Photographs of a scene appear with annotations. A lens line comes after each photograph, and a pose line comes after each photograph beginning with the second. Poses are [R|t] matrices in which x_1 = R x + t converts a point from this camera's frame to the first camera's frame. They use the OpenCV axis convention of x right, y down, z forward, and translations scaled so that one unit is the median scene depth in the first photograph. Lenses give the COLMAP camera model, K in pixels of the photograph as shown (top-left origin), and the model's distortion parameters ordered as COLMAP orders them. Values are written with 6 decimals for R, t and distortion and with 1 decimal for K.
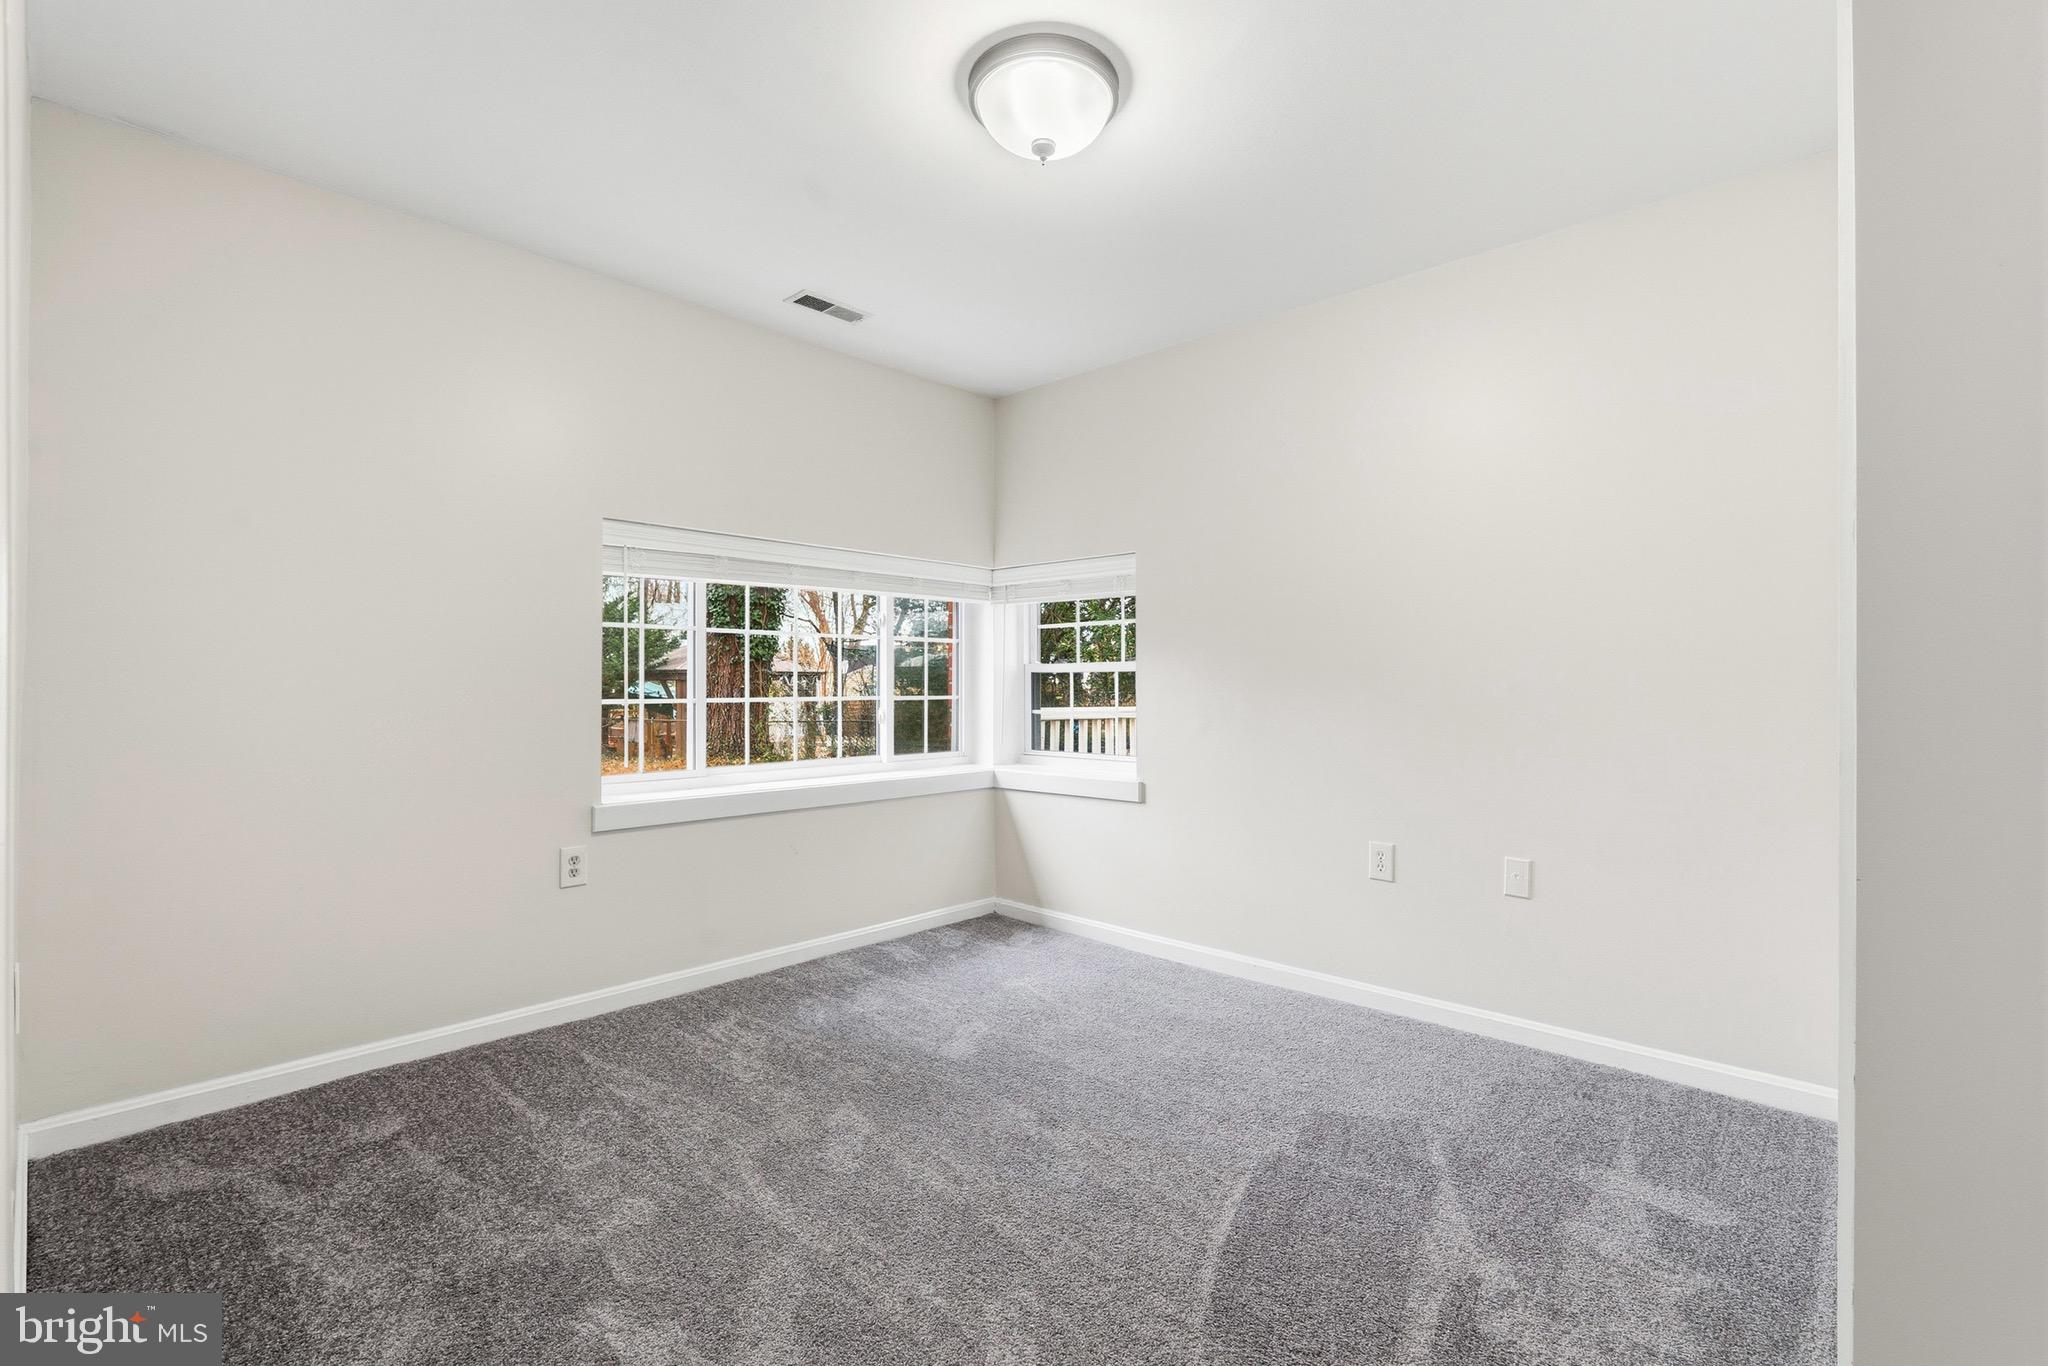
lens RADIAL K [[905.2, 0, 1019.4], [0, 905.2, 679.1], [0, 0, 1]] dist [-0.002519, 0.000620]
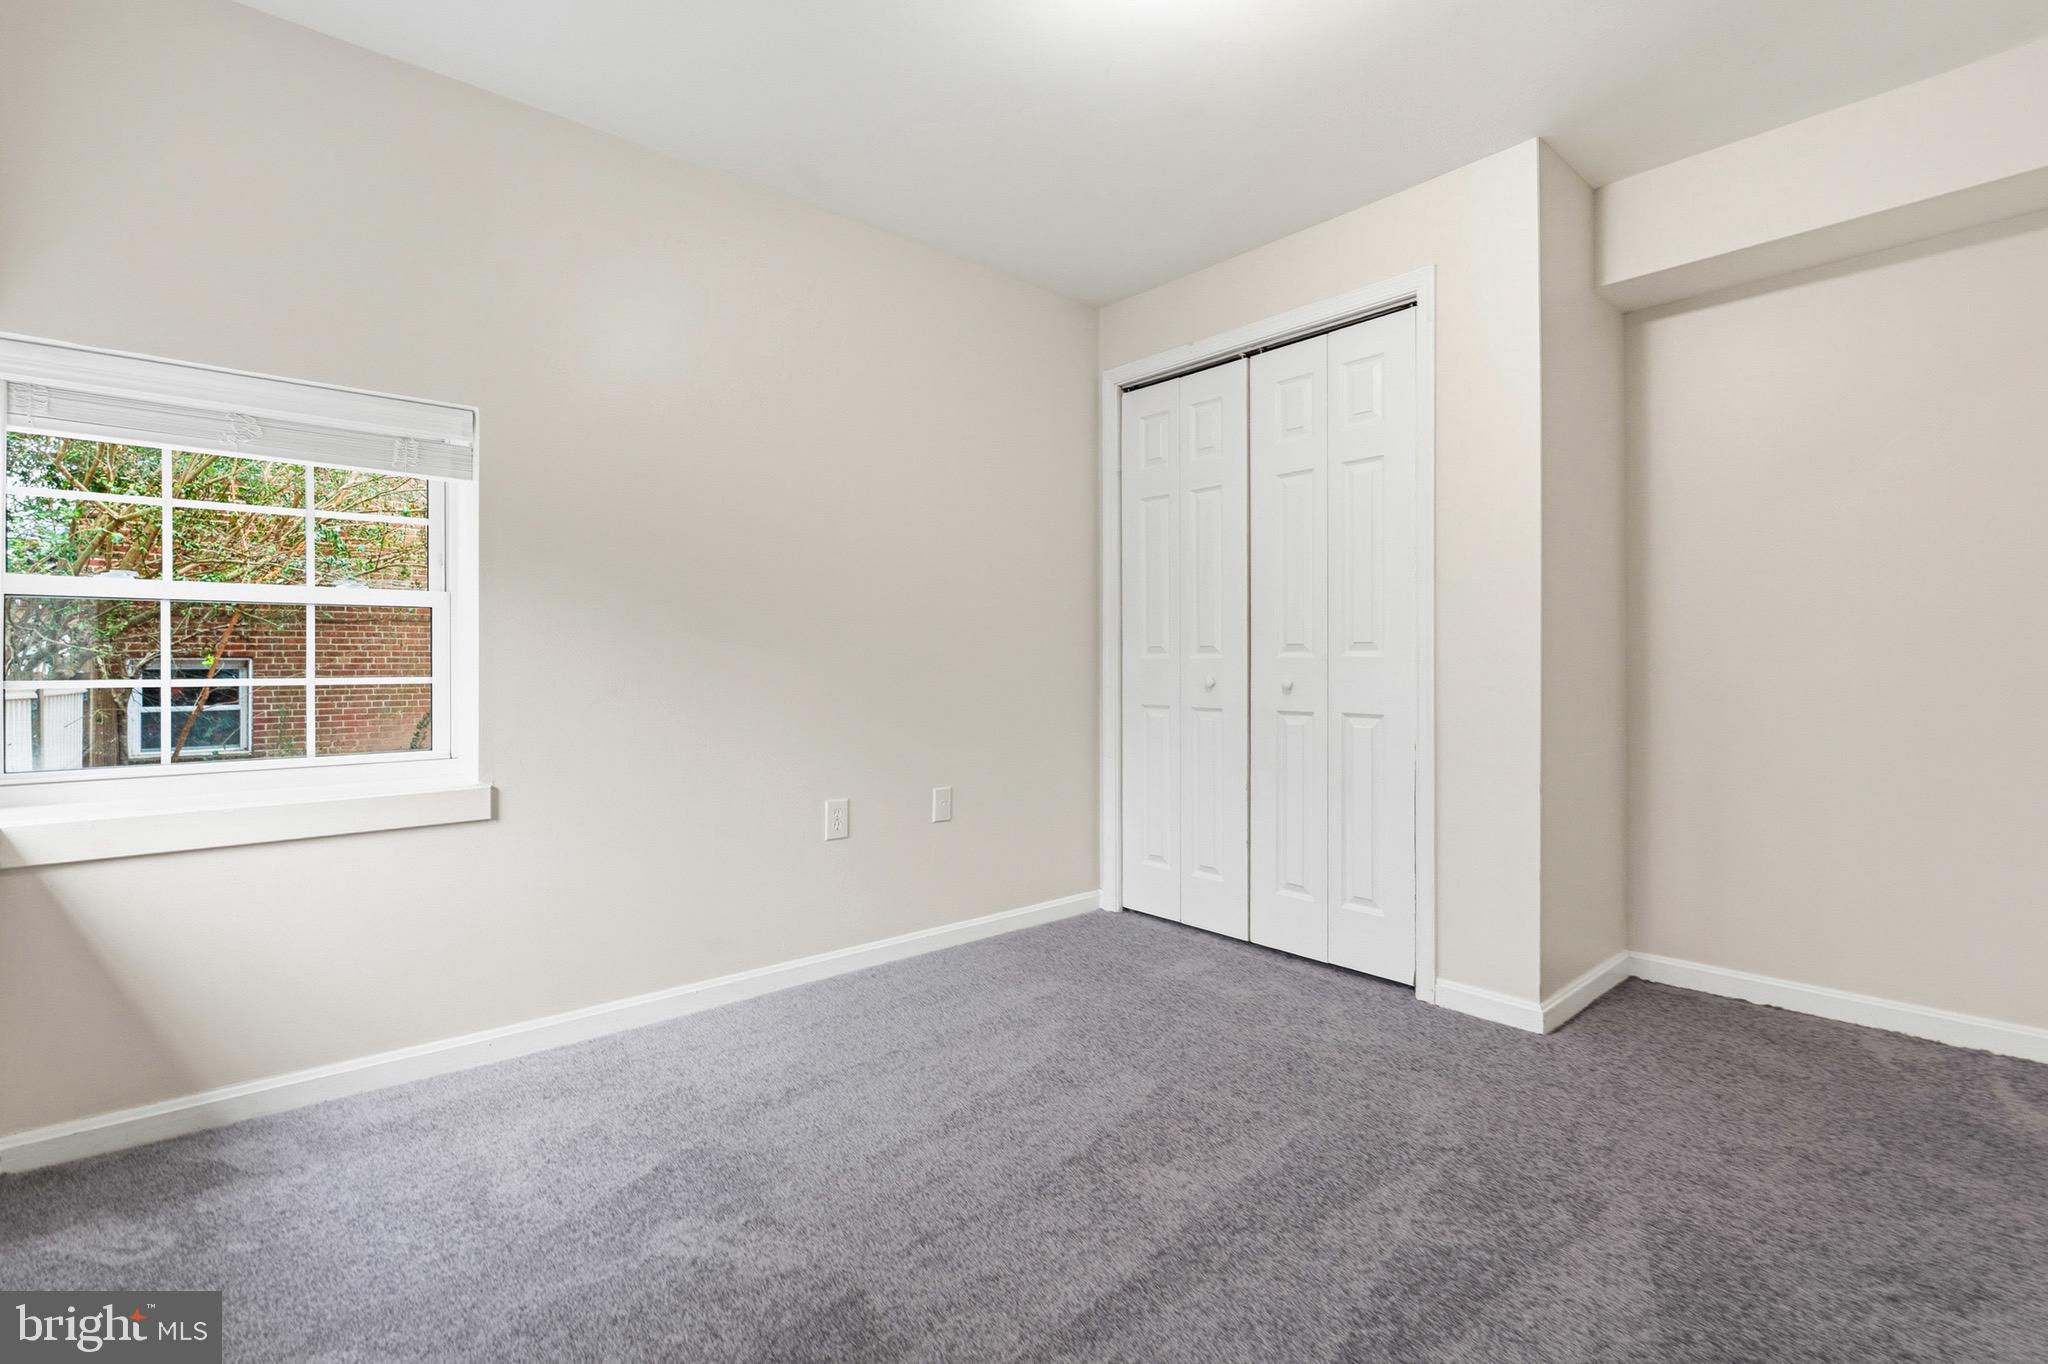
lens RADIAL K [[905.2, 0, 1019.2], [0, 905.2, 672.0], [0, 0, 1]] dist [-0.002519, 0.000620]
pose [[0.131830, 0.002445, 0.991269, -0.432965], [0.013326, 0.999902, -0.004238, 0.042786], [-0.991183, 0.013768, 0.131784, 0.558880]]
